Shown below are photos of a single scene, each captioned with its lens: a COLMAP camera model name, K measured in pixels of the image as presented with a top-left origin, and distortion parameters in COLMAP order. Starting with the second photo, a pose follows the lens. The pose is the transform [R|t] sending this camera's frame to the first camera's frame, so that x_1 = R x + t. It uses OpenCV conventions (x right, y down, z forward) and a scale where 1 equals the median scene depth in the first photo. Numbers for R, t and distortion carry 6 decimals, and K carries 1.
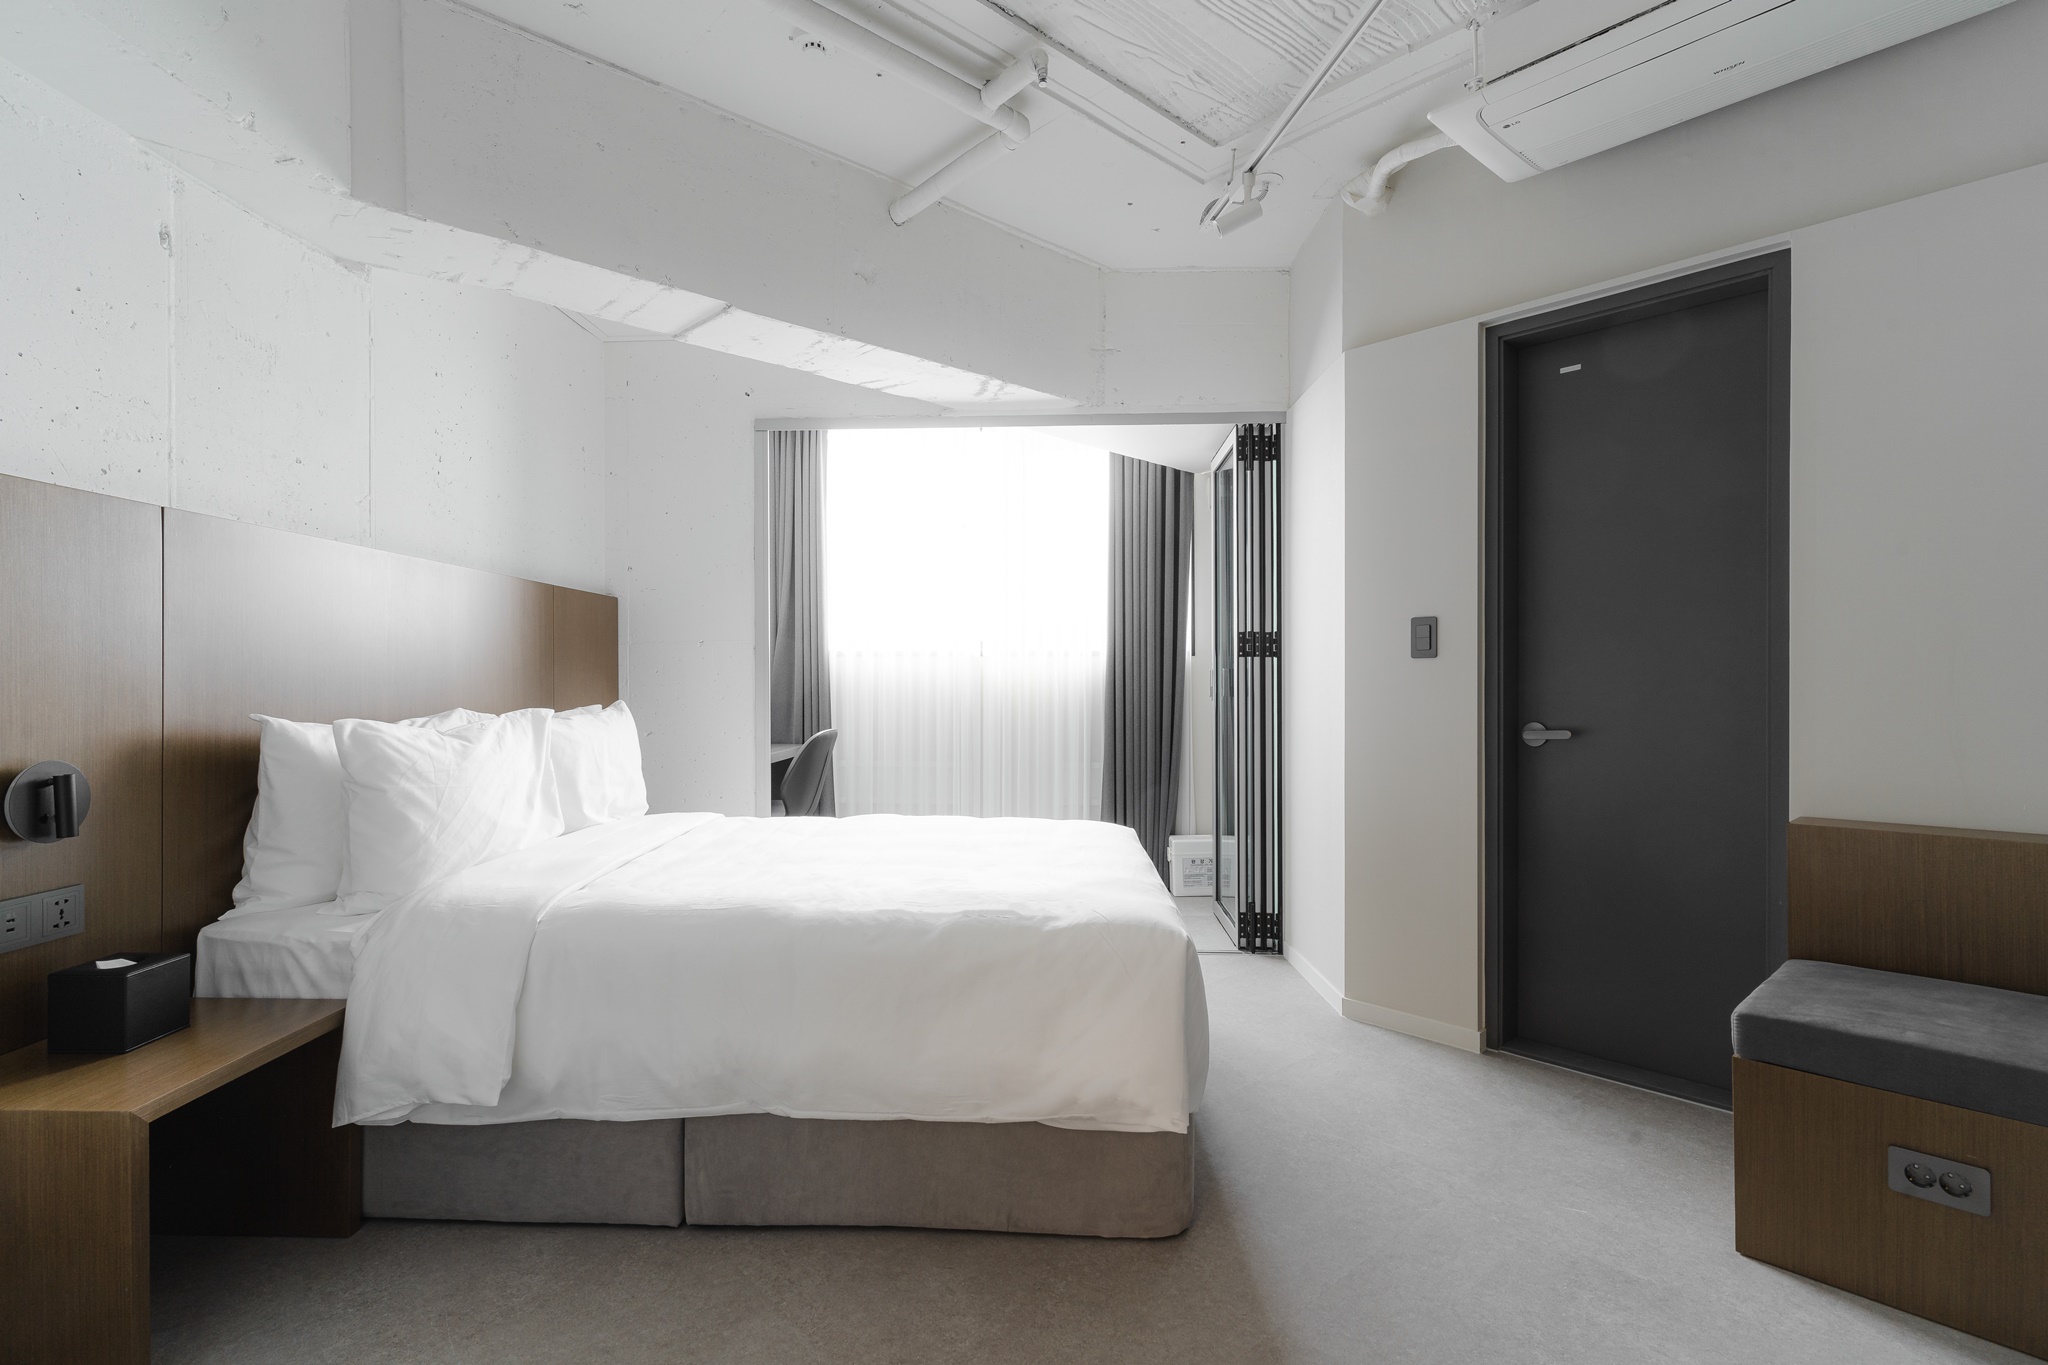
lens RADIAL K [[983.7, 0, 1018.9], [0, 983.7, 688.0], [0, 0, 1]] dist [0.002519, -0.000106]
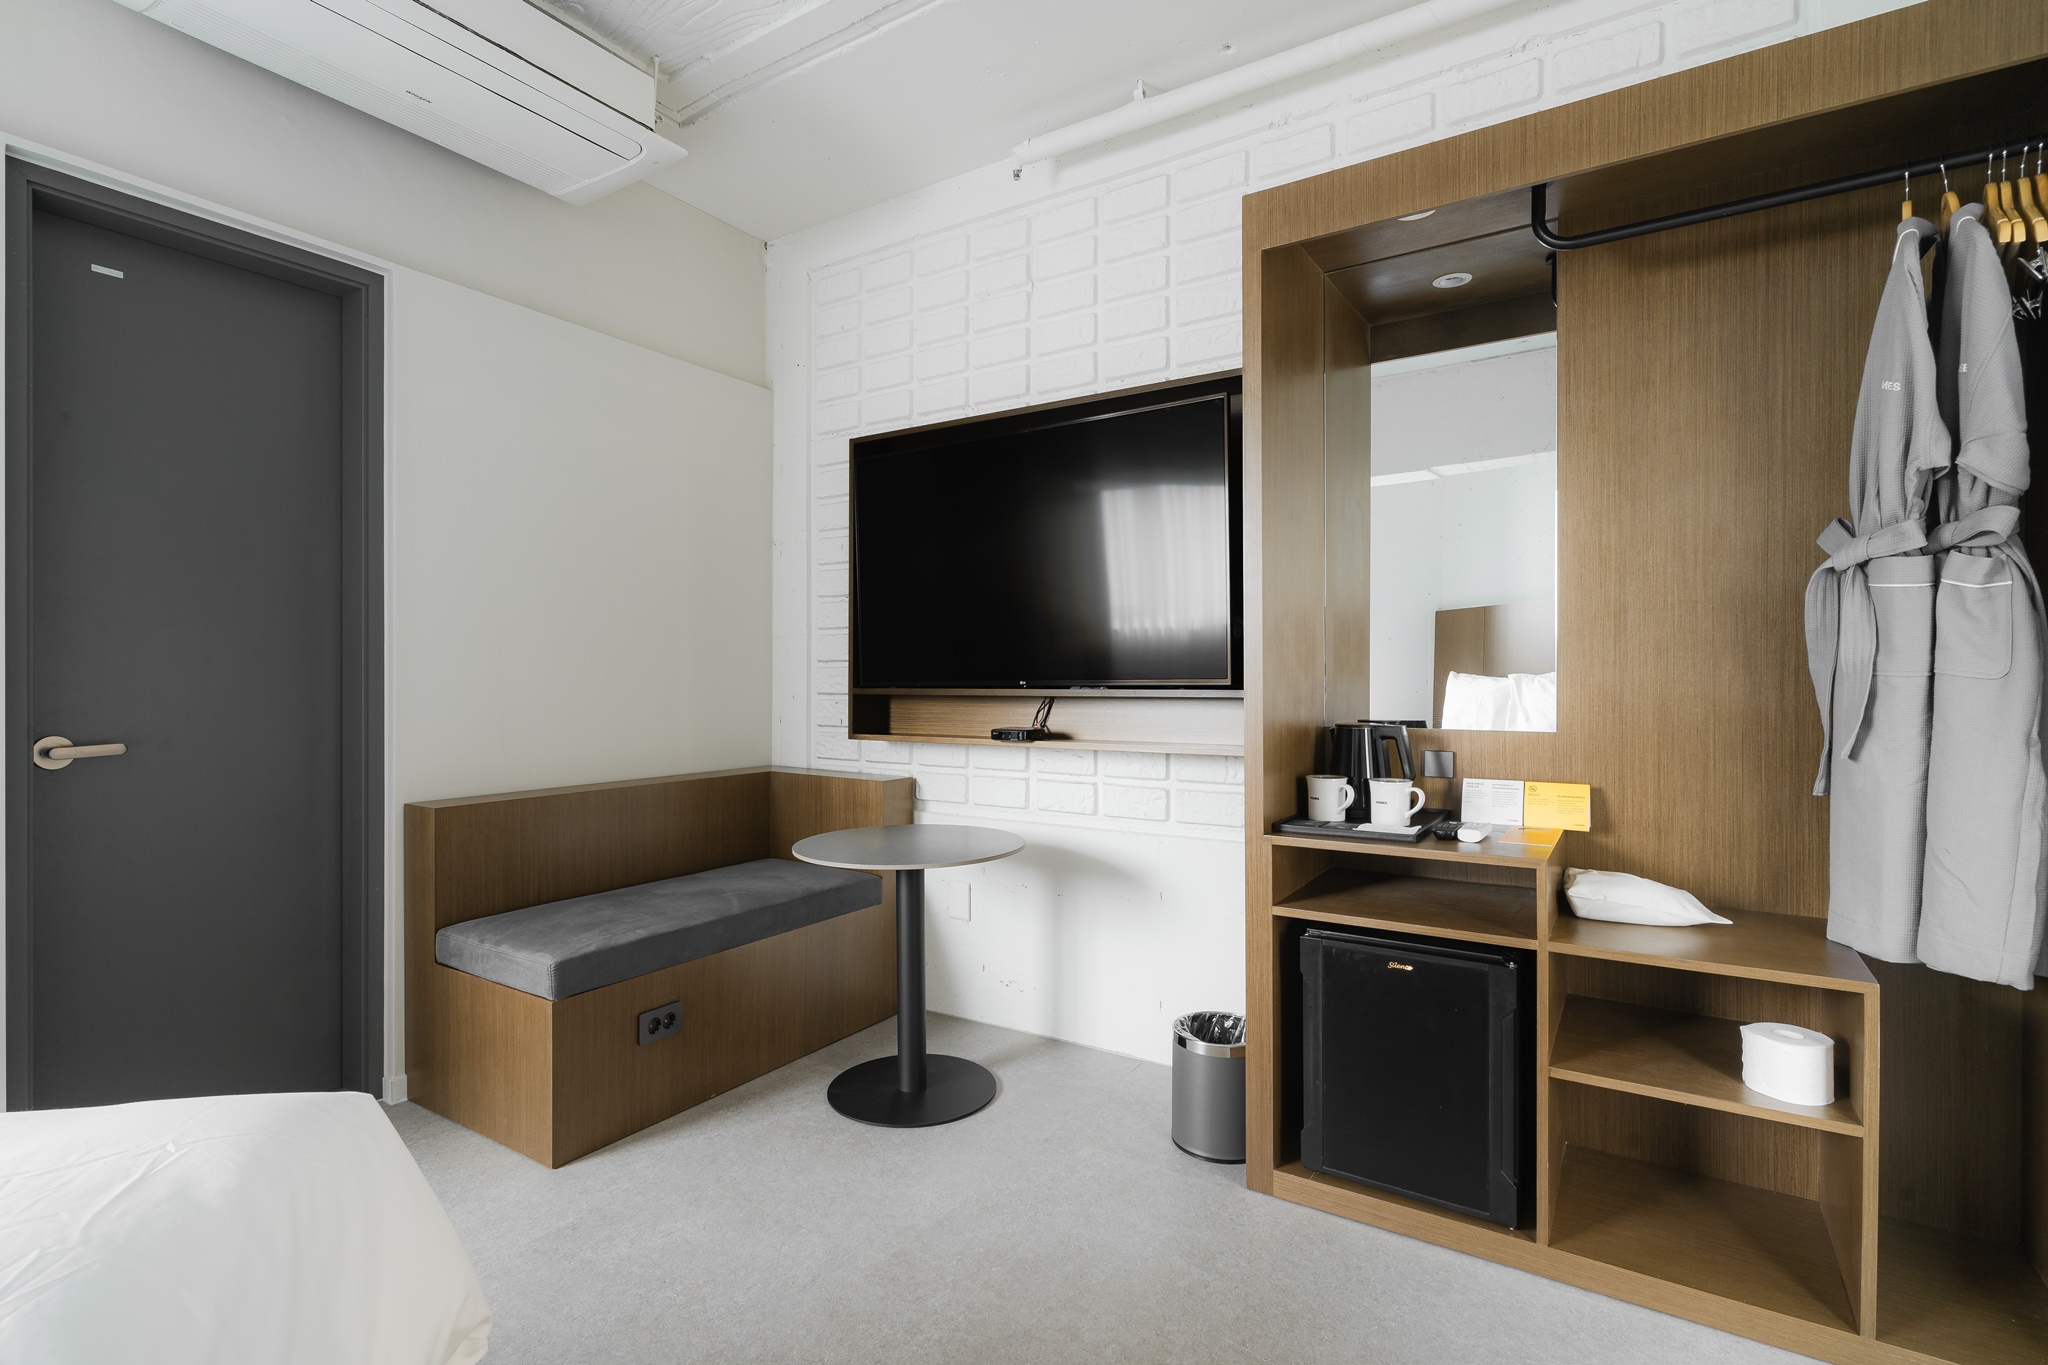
lens RADIAL K [[983.7, 0, 1017.2], [0, 983.7, 680.1], [0, 0, 1]] dist [0.002519, -0.000106]
pose [[-0.251074, -0.008267, 0.967933, -0.428918], [-0.004502, 0.999963, 0.007373, -0.017848], [-0.967957, -0.002507, -0.251102, 0.599173]]
